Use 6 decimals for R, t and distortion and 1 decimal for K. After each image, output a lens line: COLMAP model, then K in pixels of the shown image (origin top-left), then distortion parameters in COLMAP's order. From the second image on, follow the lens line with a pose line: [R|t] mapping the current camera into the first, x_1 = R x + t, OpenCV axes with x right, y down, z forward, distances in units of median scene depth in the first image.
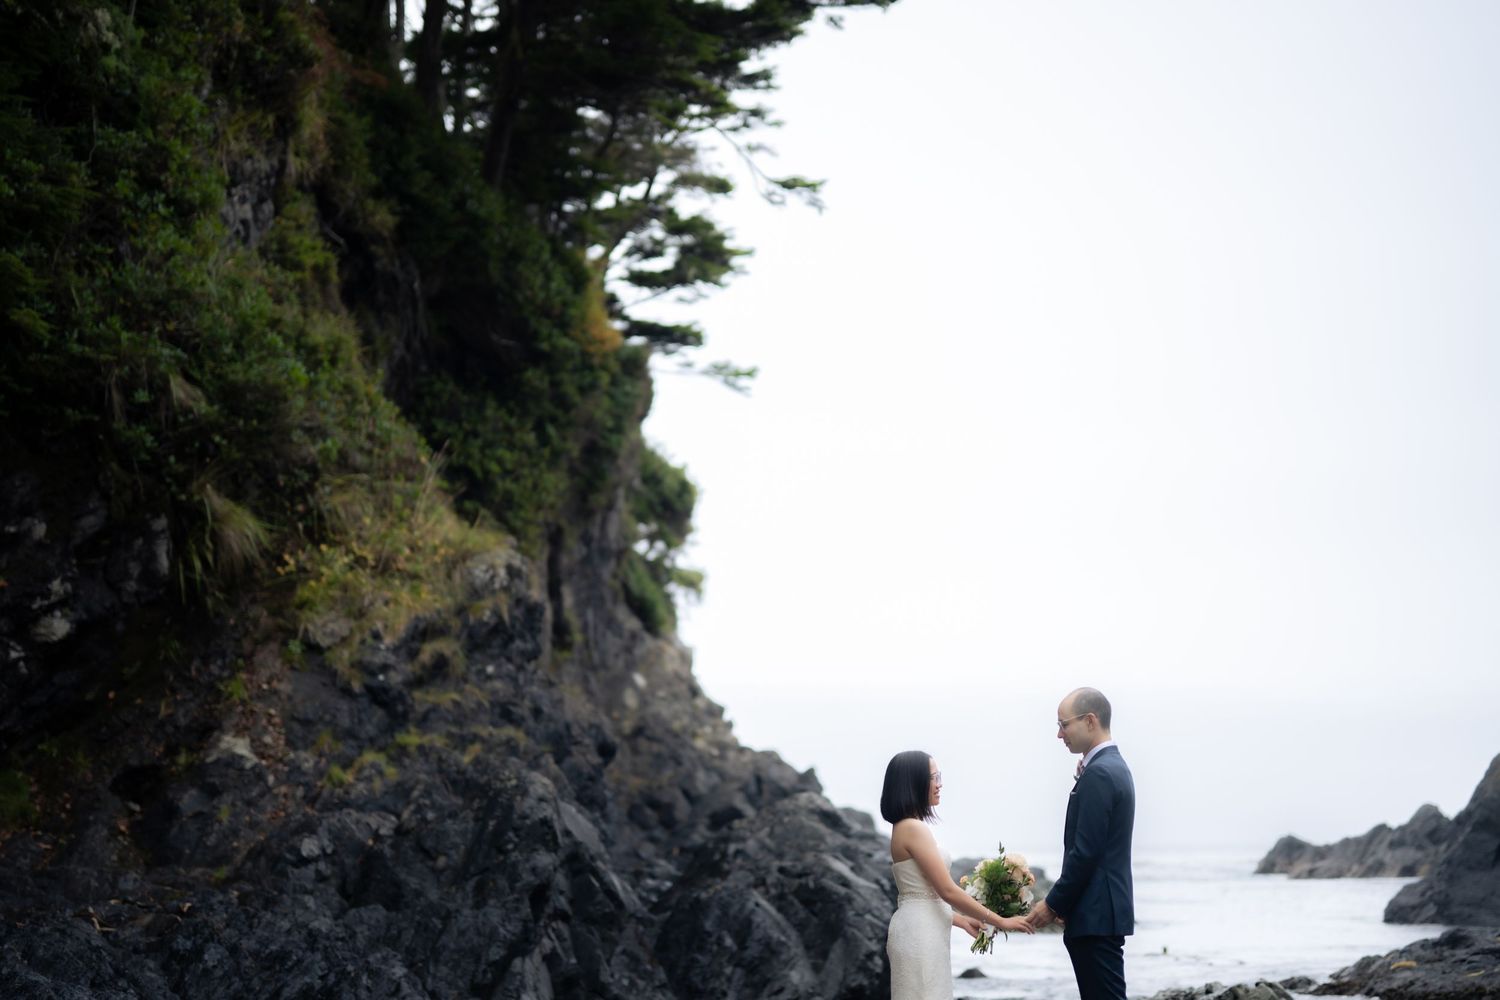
lens RADIAL K [[2127.3, 0, 748.8], [0, 2127.3, 485.2], [0, 0, 1]] dist [-0.023140, 0.144929]
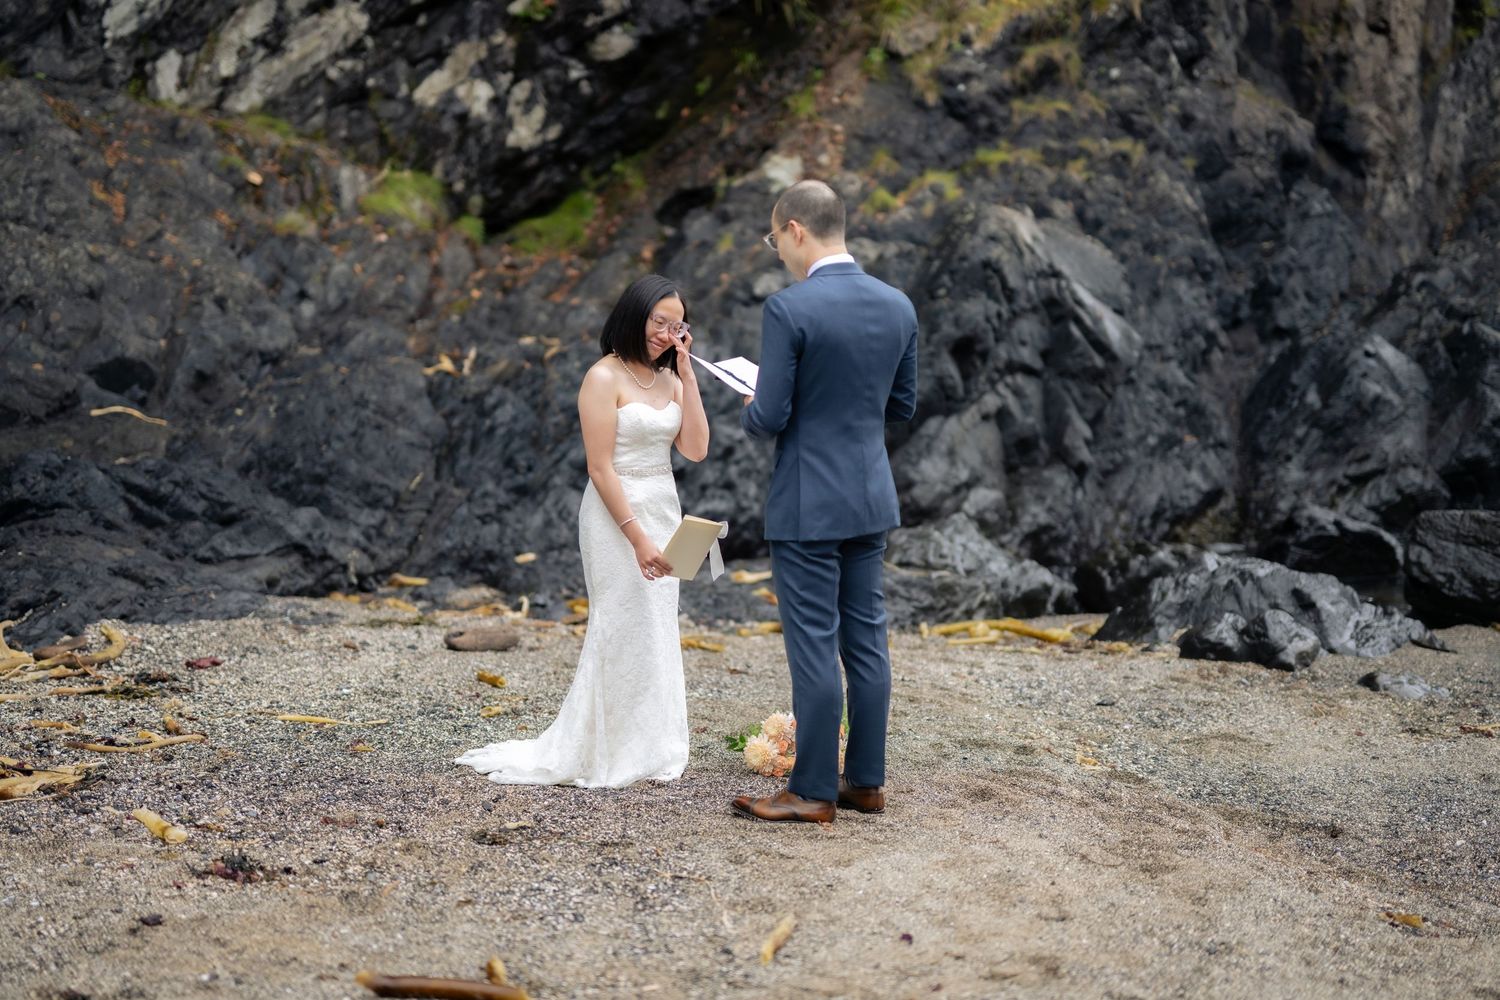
lens RADIAL K [[2104.4, 0, 729.7], [0, 2104.4, 485.5], [0, 0, 1]] dist [0.005988, 0.000880]
pose [[0.869424, 0.074534, -0.488413, 0.184071], [0.070329, 0.959818, 0.271666, 0.002741], [0.489036, -0.270543, 0.829247, 0.160476]]
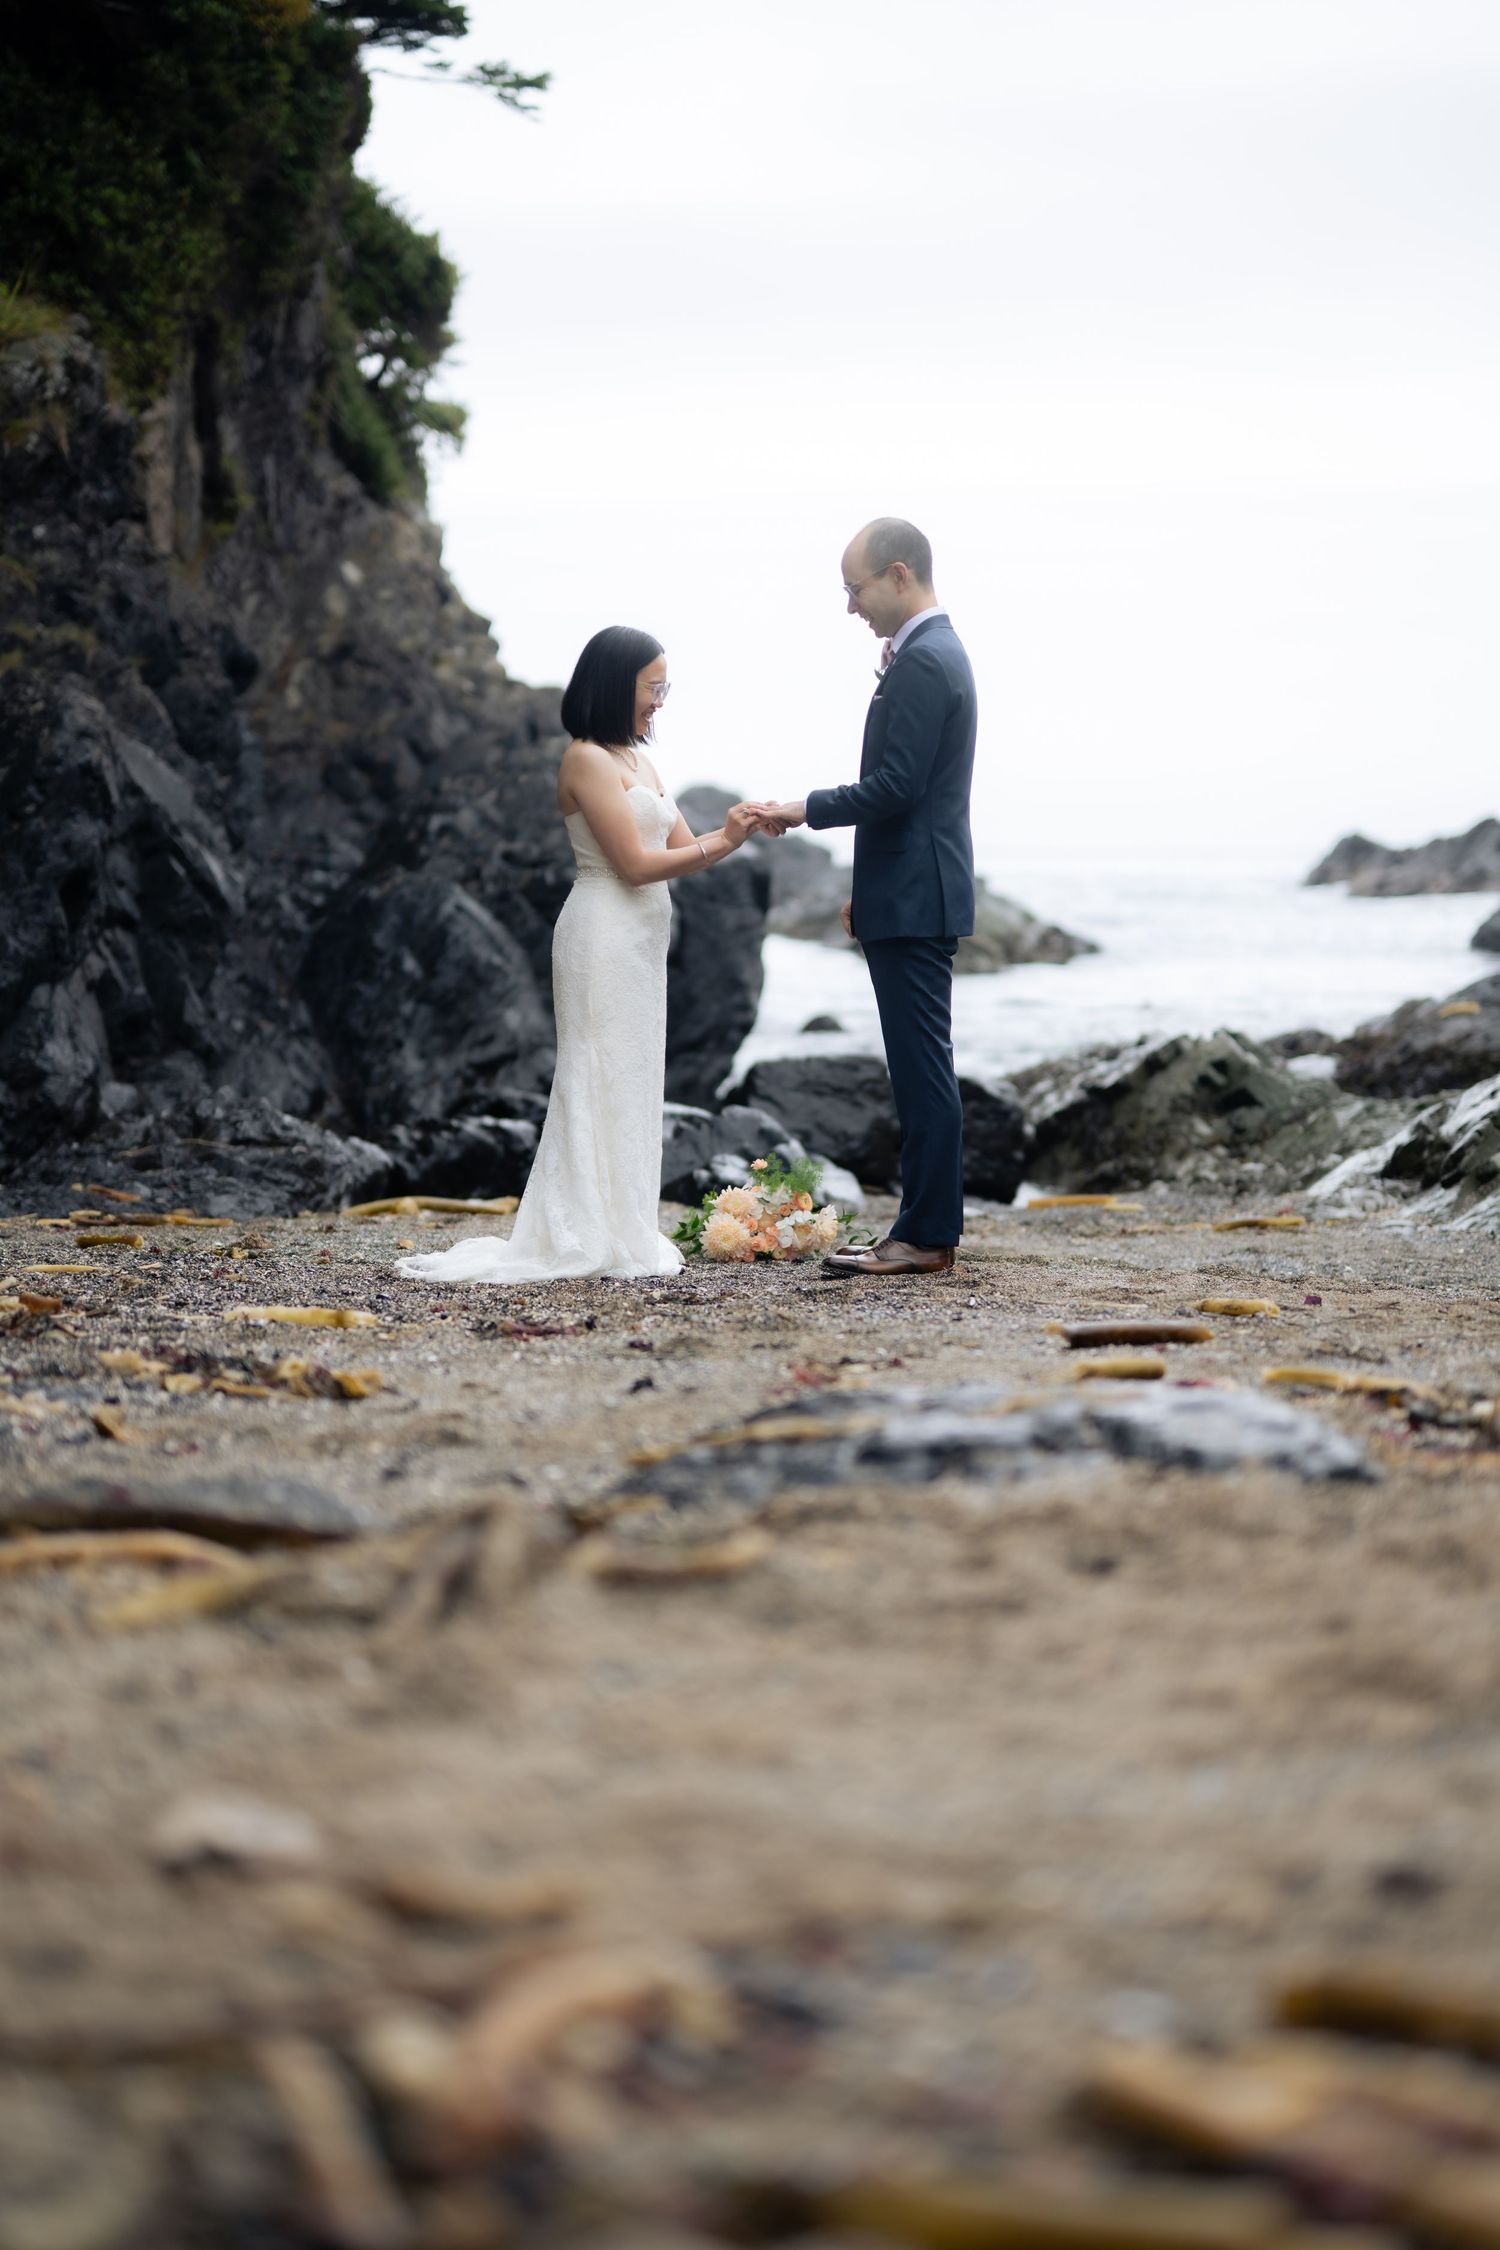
lens RADIAL K [[3191.0, 0, 714.7], [0, 3191.0, 1087.1], [0, 0, 1]] dist [-0.023140, 0.144929]
pose [[0.998796, 0.007812, 0.048438, 0.032822], [-0.019457, 0.969359, 0.244877, 0.012289], [-0.045040, -0.245525, 0.968343, 0.051436]]
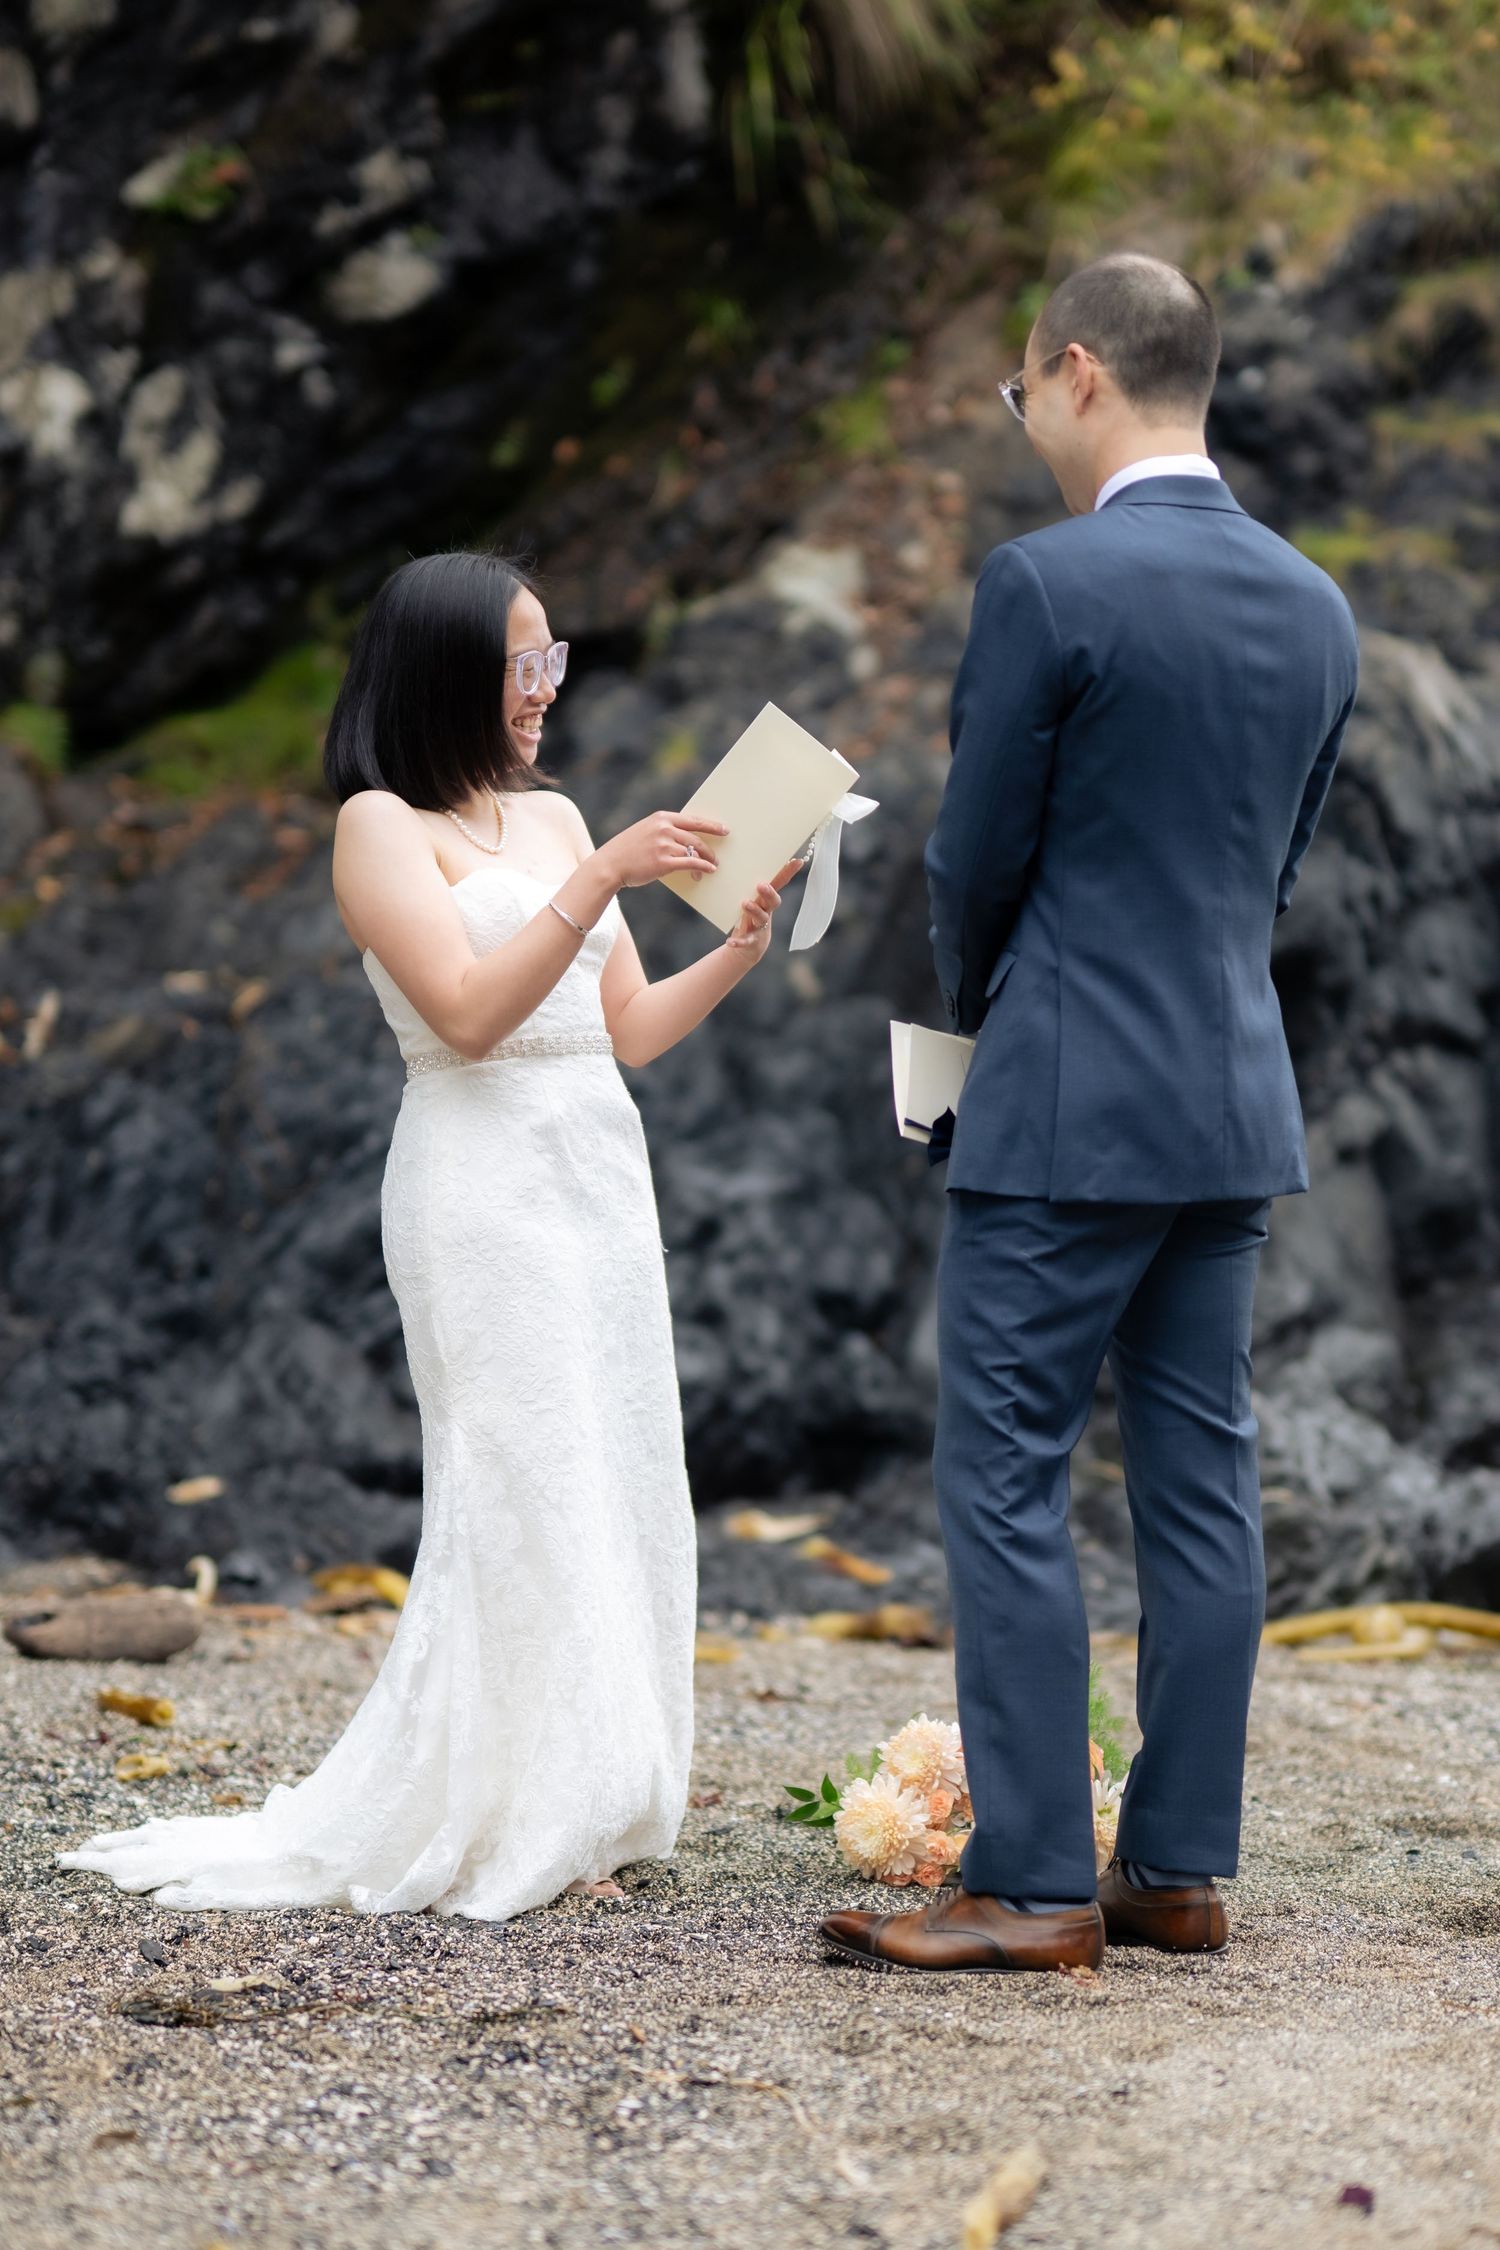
lens RADIAL K [[5133.3, 0, 789.9], [0, 5133.3, 1173.9], [0, 0, 1]] dist [0.015289, 0.298763]
pose [[0.883623, 0.033657, -0.466988, 0.167241], [0.076276, 0.973739, 0.214508, 0.027274], [0.461944, -0.225164, 0.857851, 0.171784]]
